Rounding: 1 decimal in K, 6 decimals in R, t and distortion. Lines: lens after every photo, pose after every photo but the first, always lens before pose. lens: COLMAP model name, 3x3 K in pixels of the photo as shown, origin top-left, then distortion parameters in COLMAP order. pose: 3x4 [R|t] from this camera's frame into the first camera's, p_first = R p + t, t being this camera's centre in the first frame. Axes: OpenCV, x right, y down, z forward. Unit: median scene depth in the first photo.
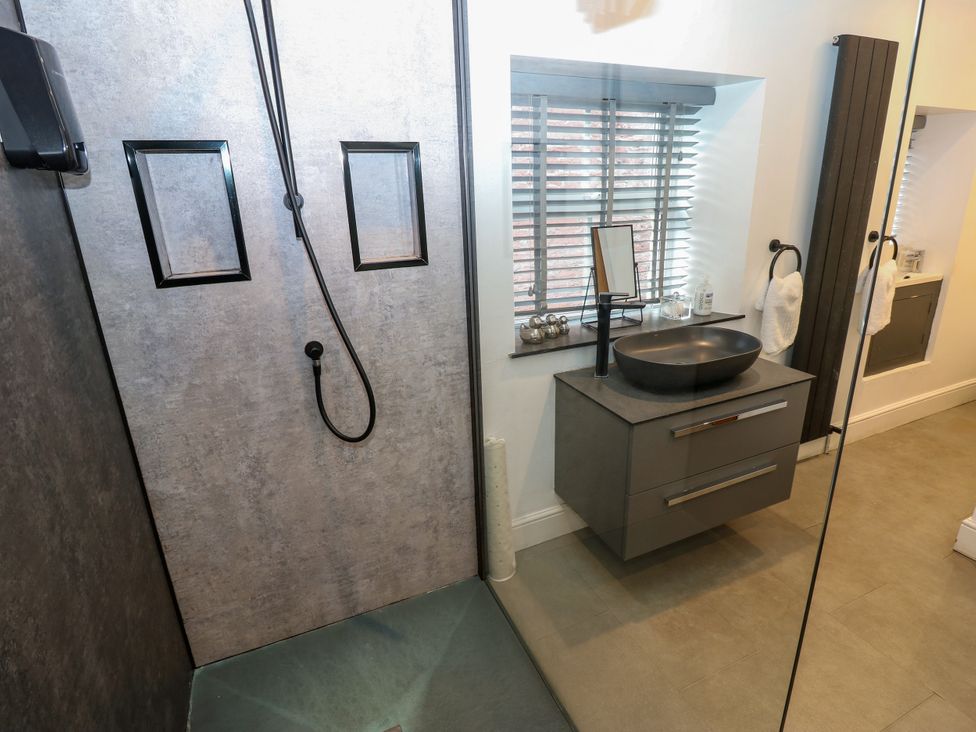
lens RADIAL K [[509.2, 0, 493.6], [0, 509.2, 354.3], [0, 0, 1]] dist [0.001506, -0.013722]
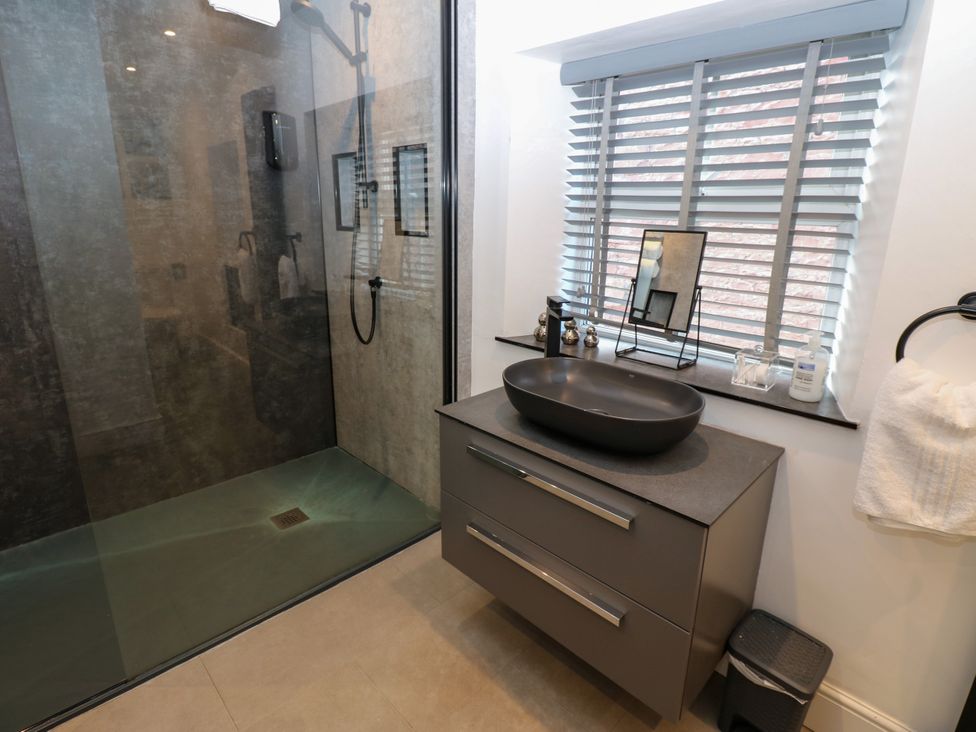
lens RADIAL K [[509.2, 0, 493.6], [0, 509.2, 354.3], [0, 0, 1]] dist [0.001506, -0.013722]
pose [[0.368643, 0.281835, -0.885817, 0.793587], [-0.316805, 0.933973, 0.165314, -0.111786], [0.873920, 0.219689, 0.433590, 0.442678]]
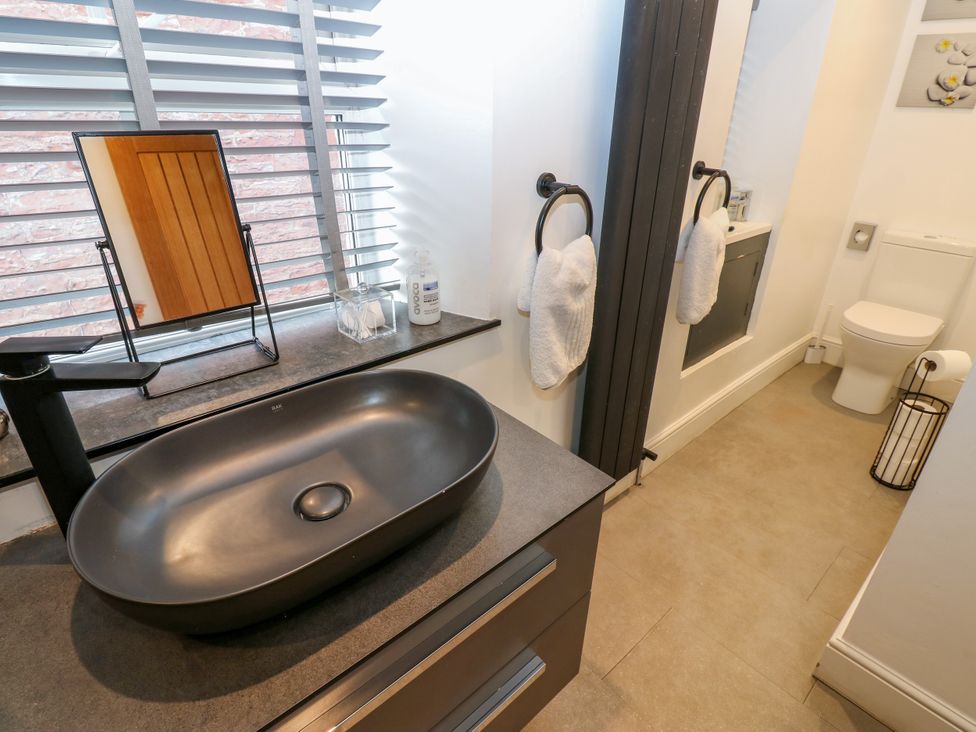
lens RADIAL K [[509.2, 0, 493.6], [0, 509.2, 354.3], [0, 0, 1]] dist [0.001506, -0.013722]
pose [[0.952675, -0.086344, 0.291471, 0.330097], [0.048624, 0.989751, 0.134271, -0.113767], [-0.300077, -0.113744, 0.947109, 0.495896]]
